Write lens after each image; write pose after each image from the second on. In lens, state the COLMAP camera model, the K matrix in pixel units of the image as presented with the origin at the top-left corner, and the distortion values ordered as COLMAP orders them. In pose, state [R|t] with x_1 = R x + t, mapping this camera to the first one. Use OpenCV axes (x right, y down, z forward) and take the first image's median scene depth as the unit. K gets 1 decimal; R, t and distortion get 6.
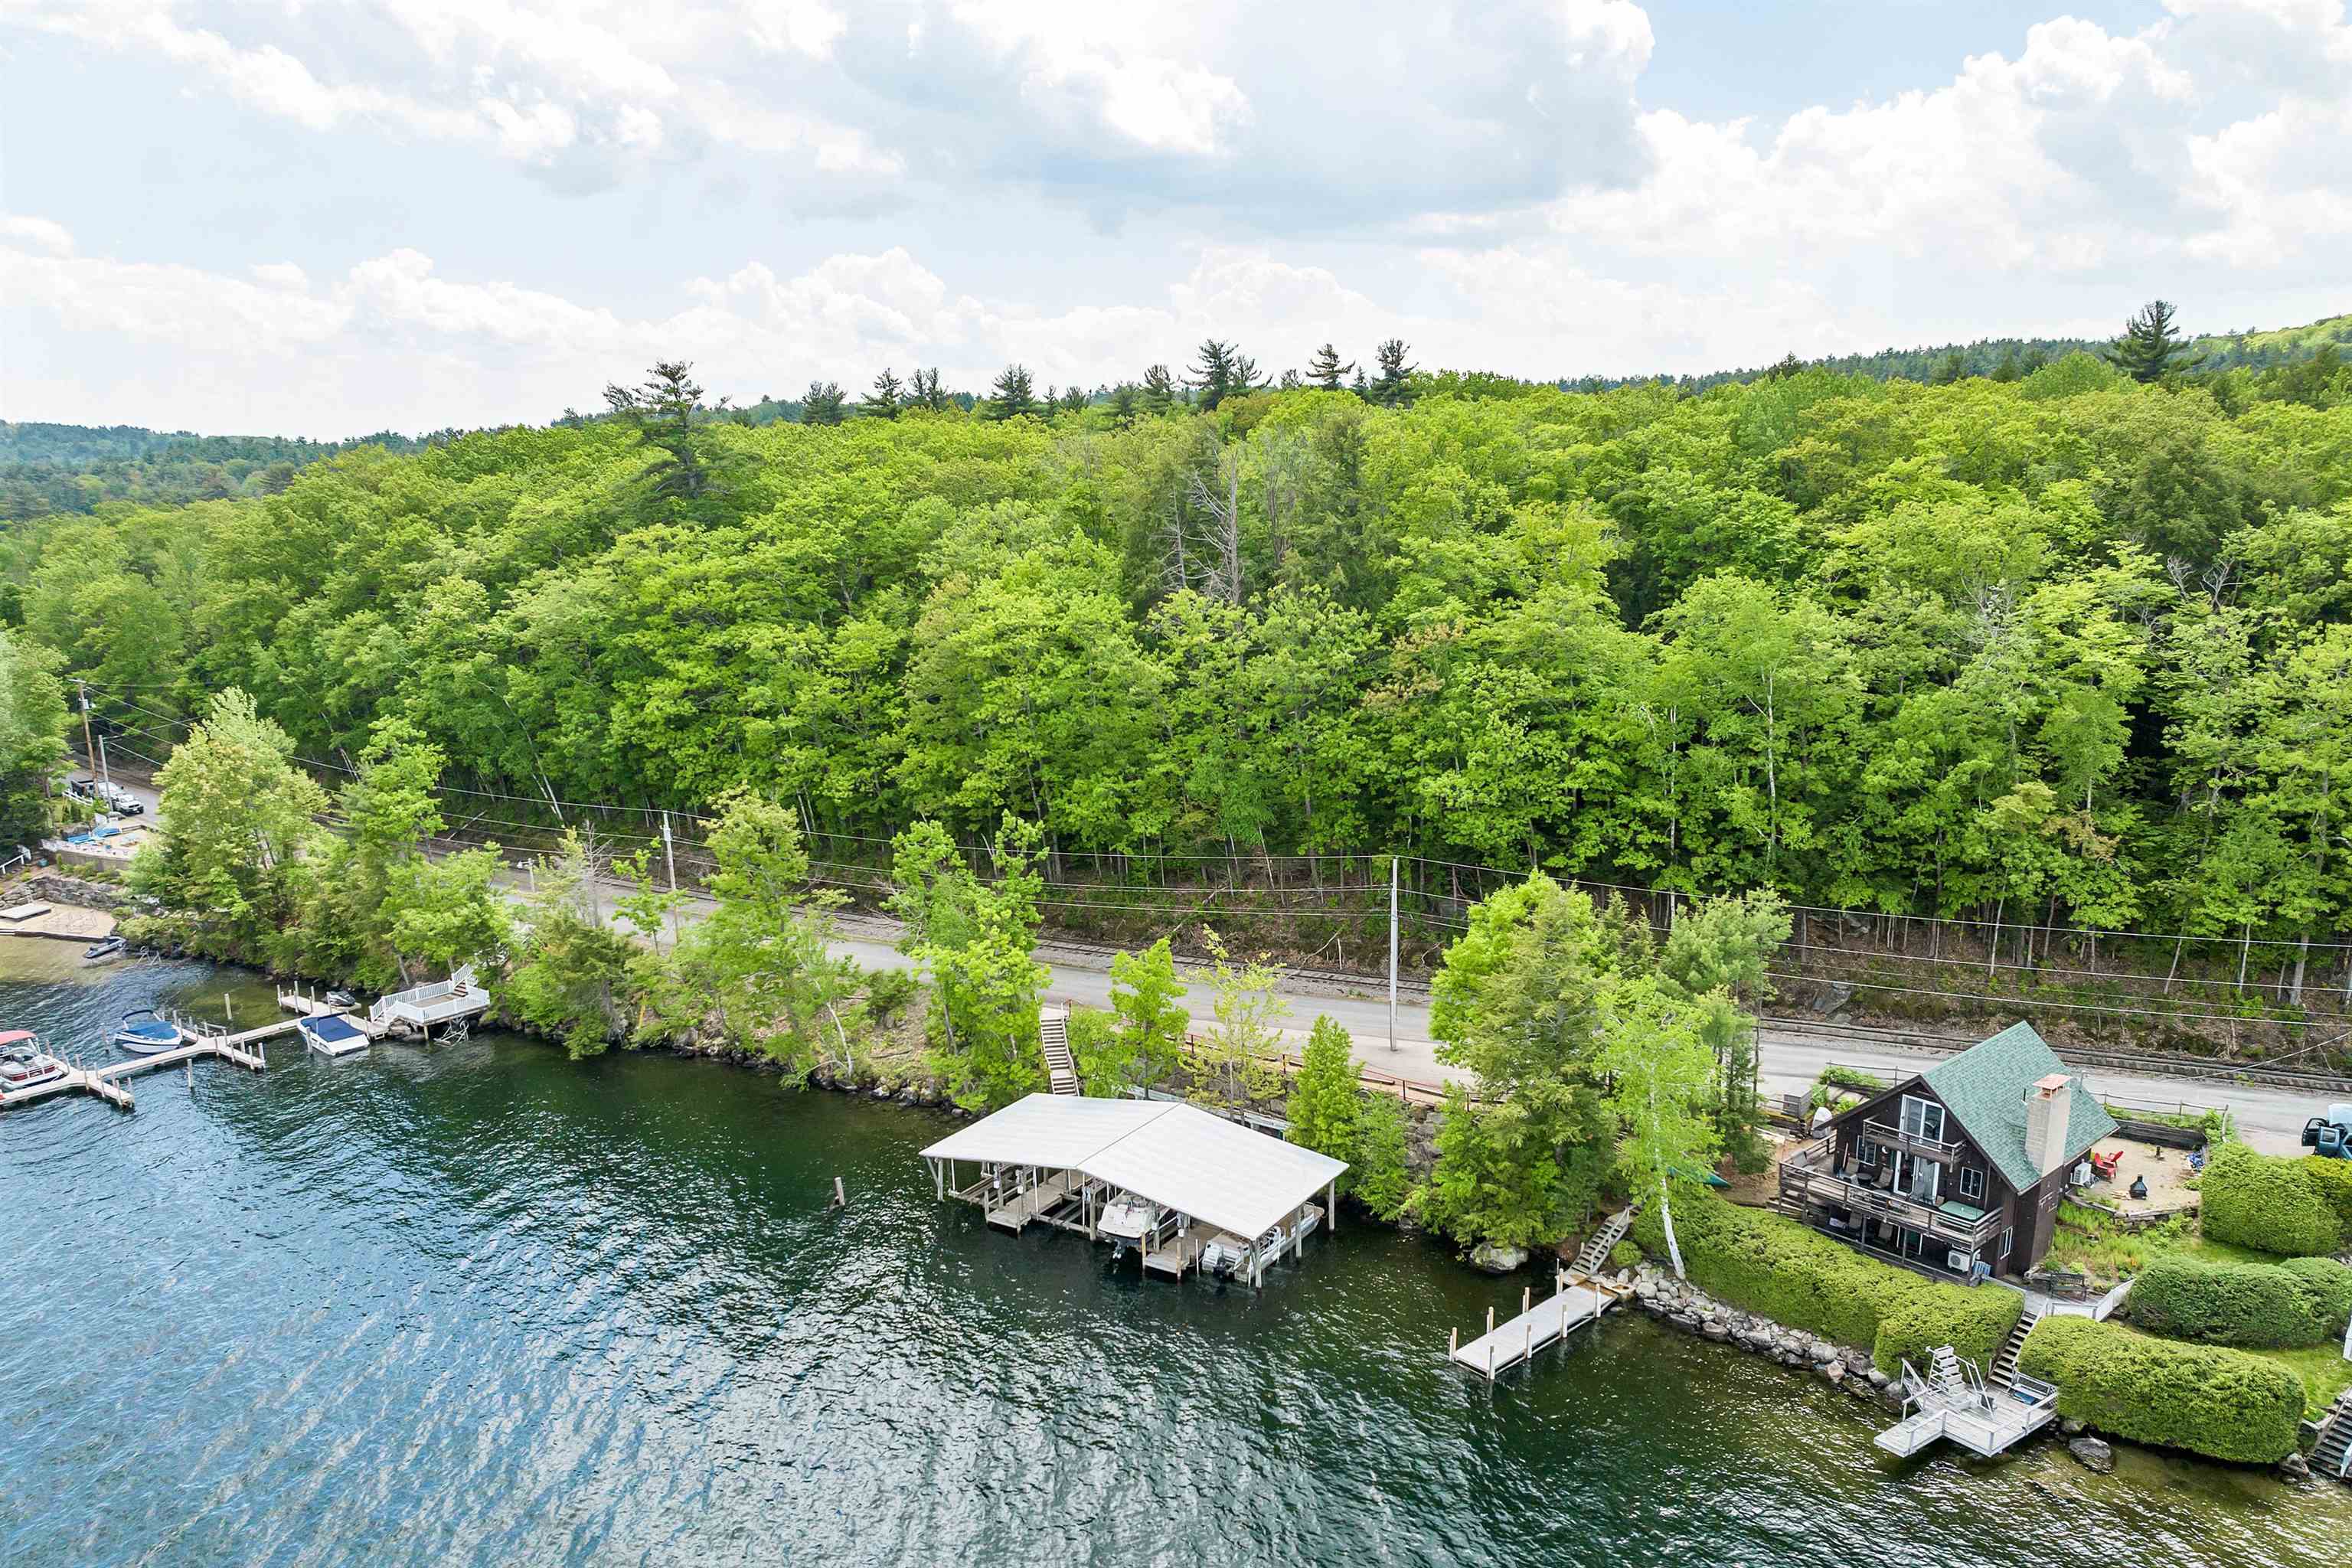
lens RADIAL K [[1719.5, 0, 1178.1], [0, 1719.5, 786.3], [0, 0, 1]] dist [-0.042704, 0.007557]
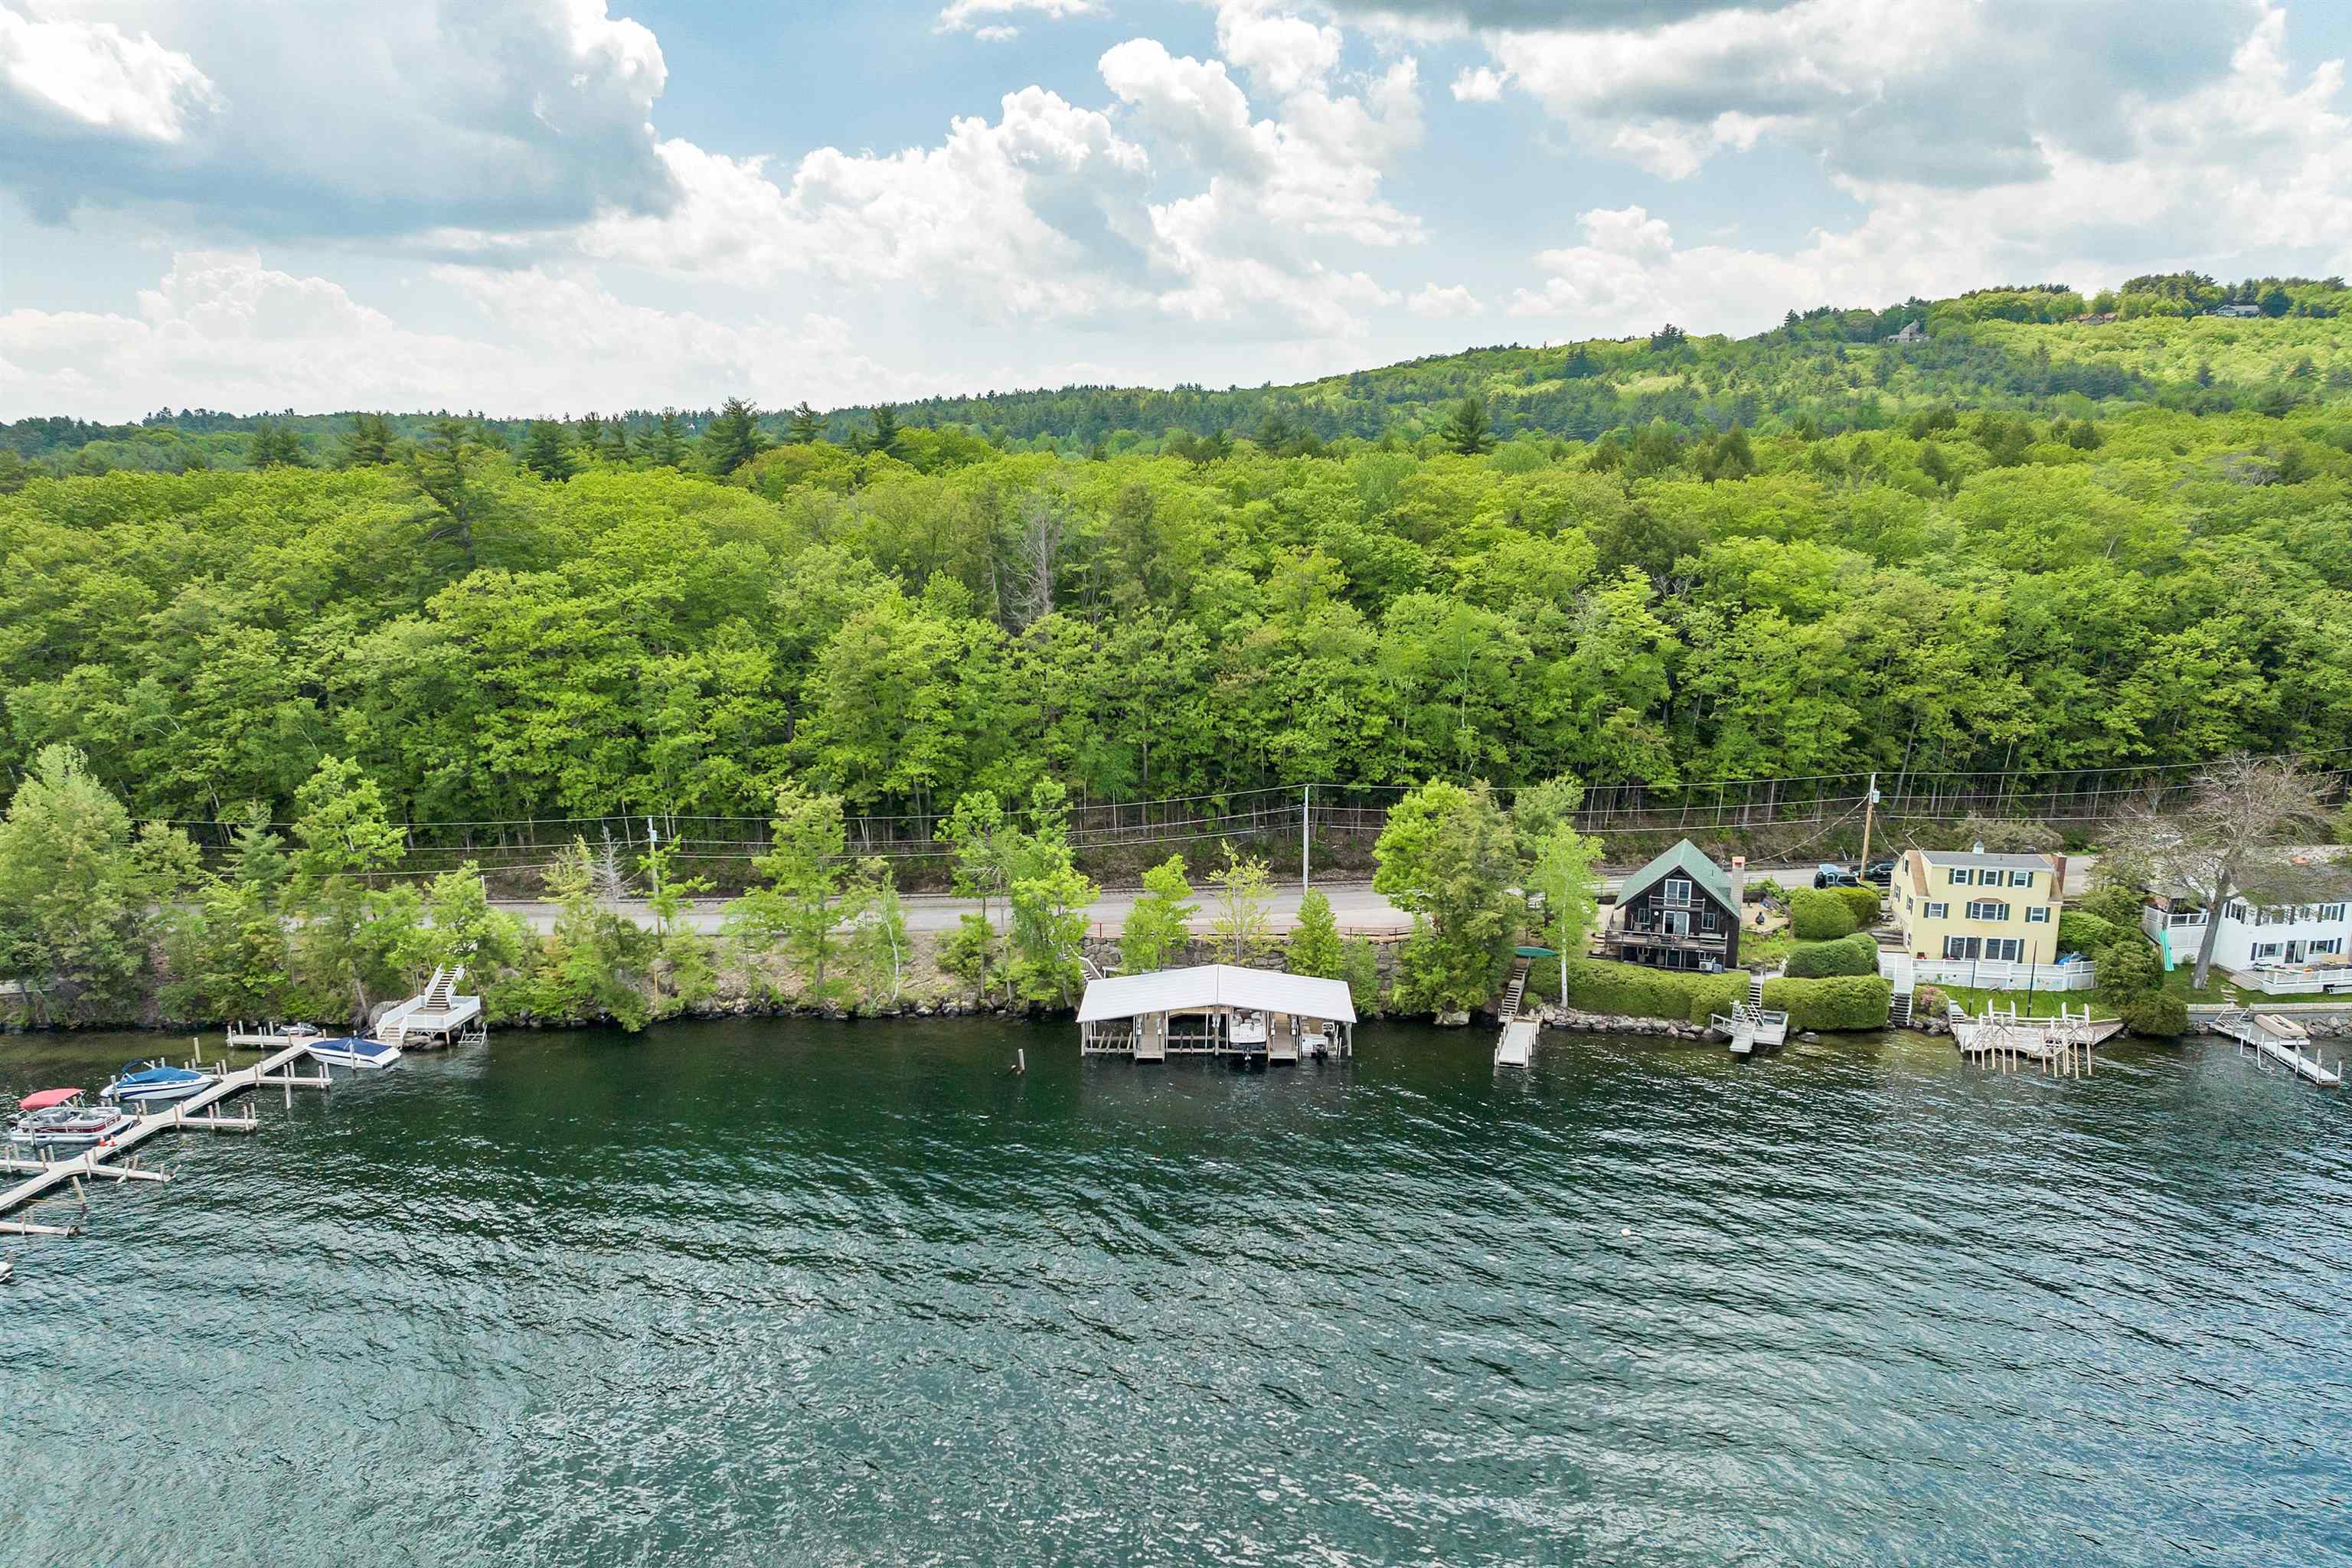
lens RADIAL K [[1719.5, 0, 1179.9], [0, 1719.5, 787.3], [0, 0, 1]] dist [-0.042704, 0.007557]
pose [[0.858962, -0.079758, 0.505789, -0.681200], [0.087433, 0.996133, 0.008597, 0.019230], [-0.504519, 0.036838, 0.862615, -0.215686]]
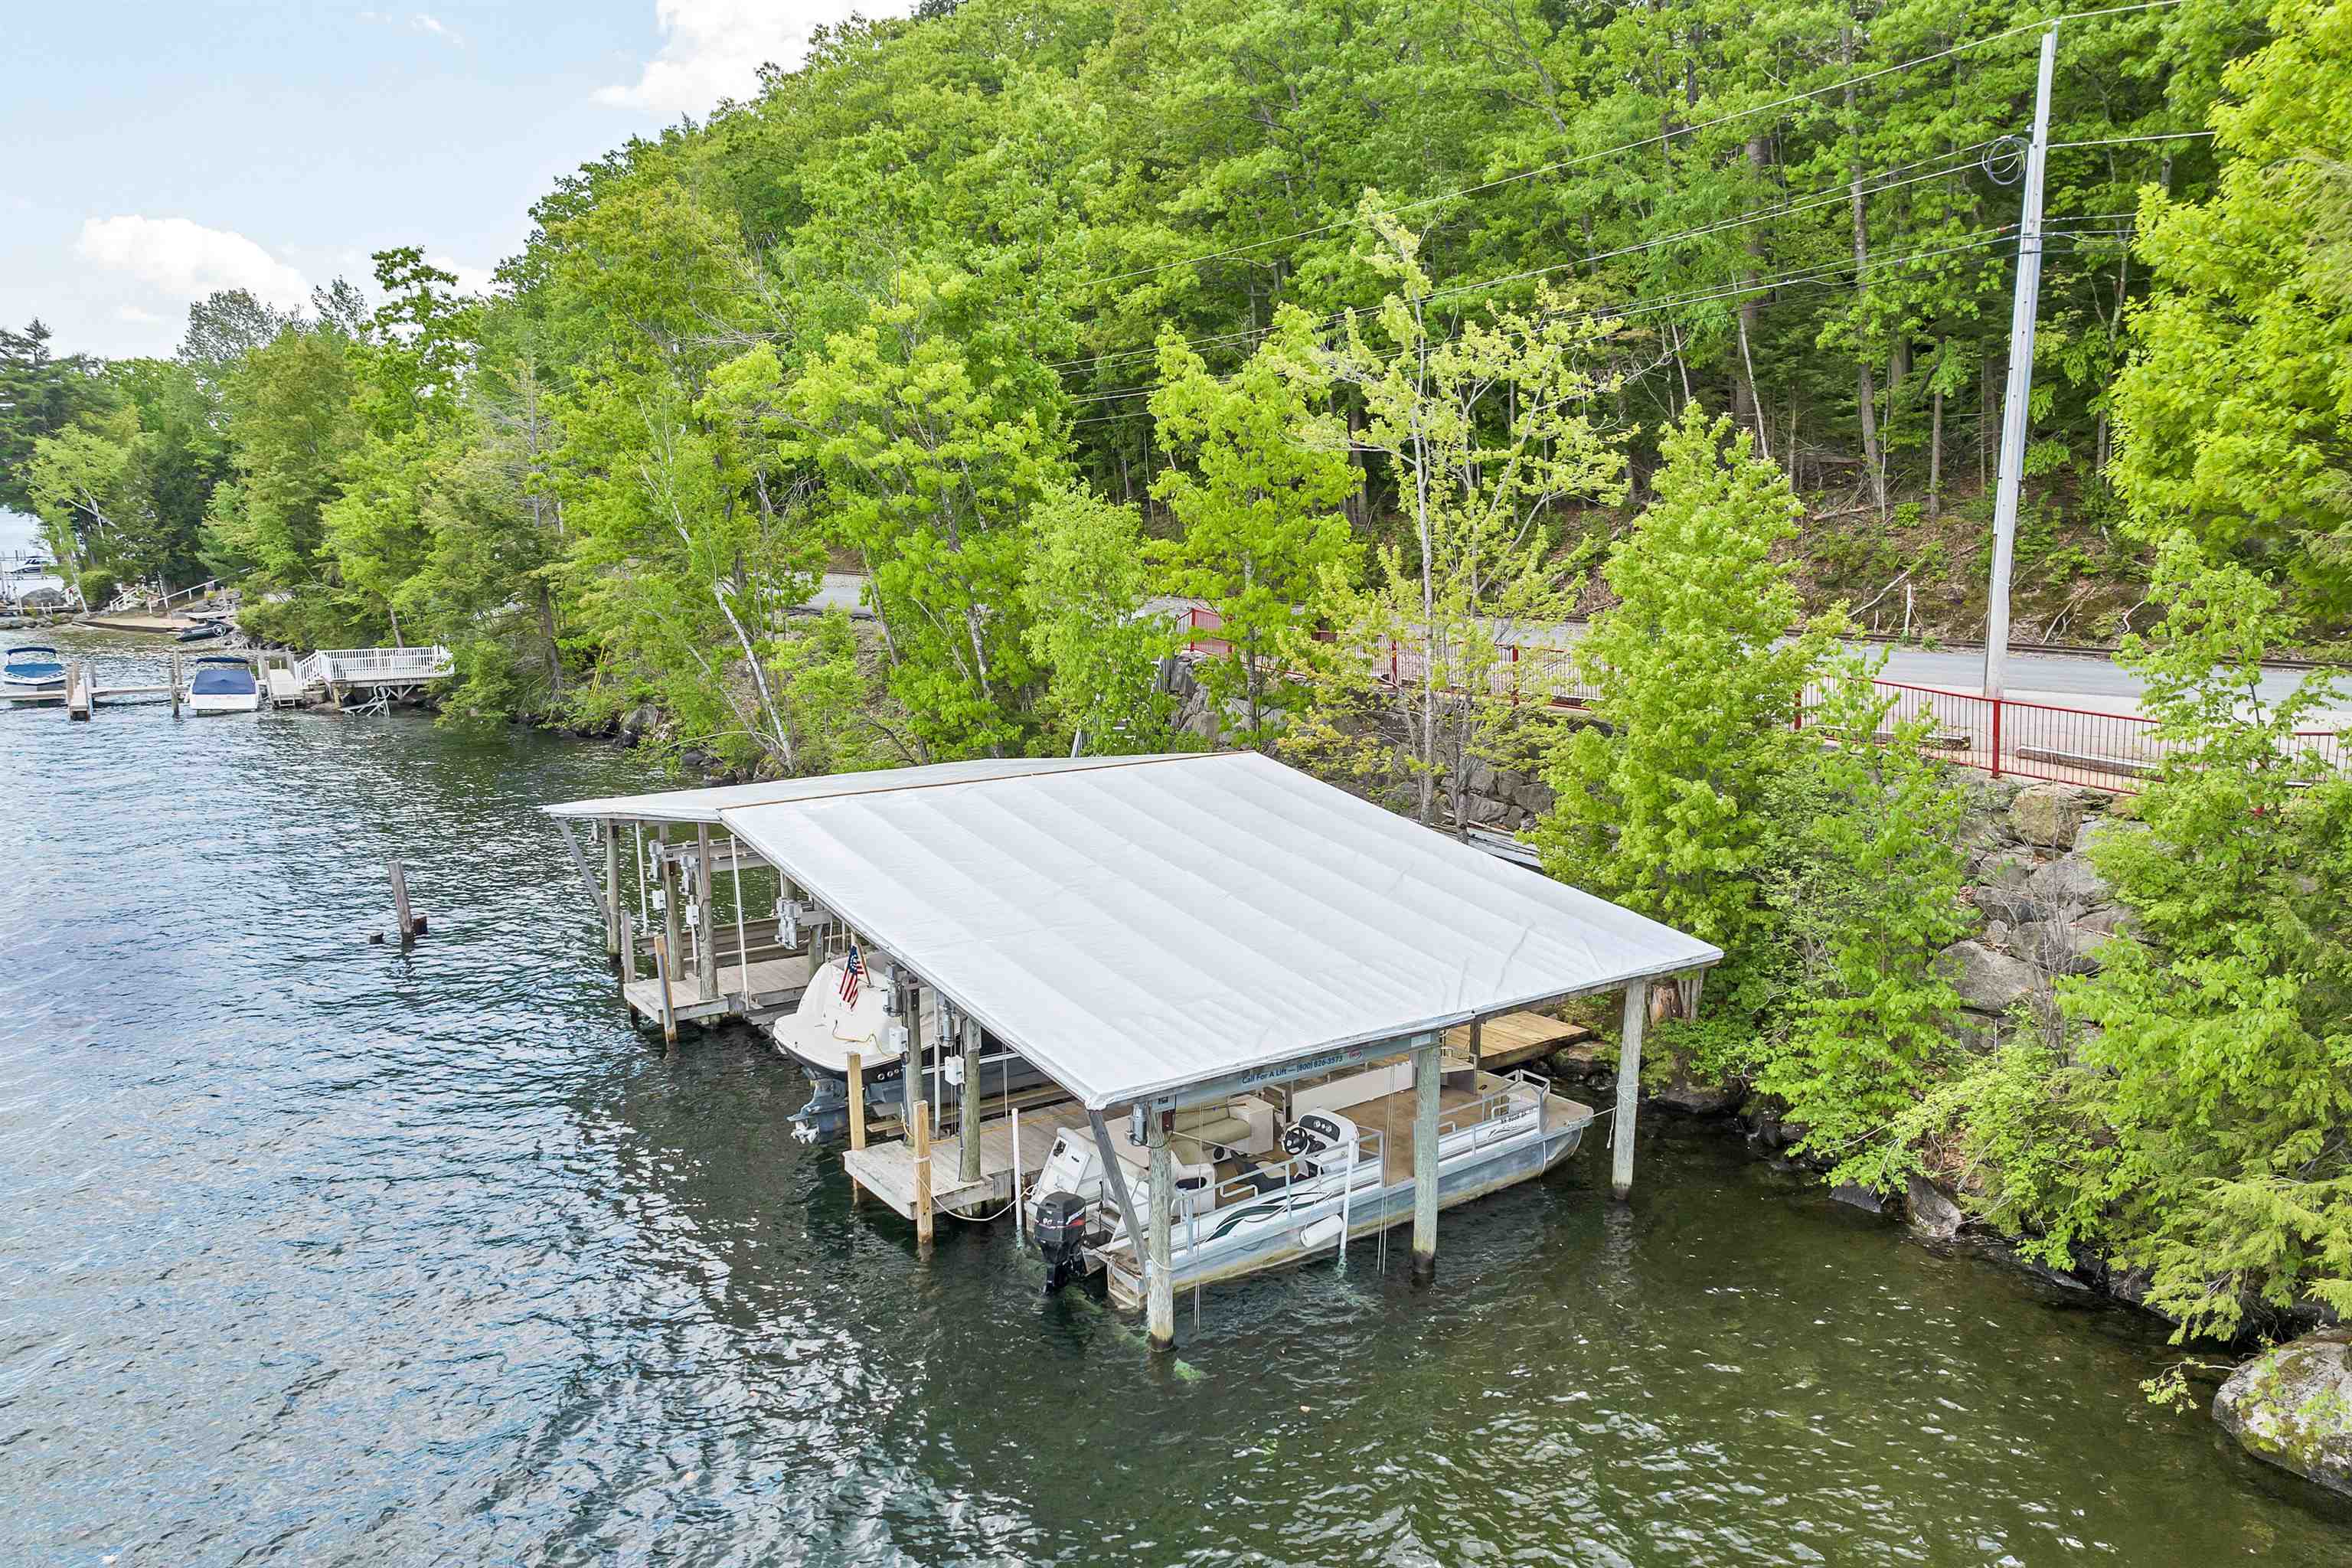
lens RADIAL K [[1719.5, 0, 1182.1], [0, 1719.5, 784.5], [0, 0, 1]] dist [-0.042704, 0.007557]
pose [[0.922912, 0.077489, -0.377132, 0.104141], [-0.081651, 0.996649, 0.004967, 0.173927], [0.376253, 0.026209, 0.926146, 0.631343]]
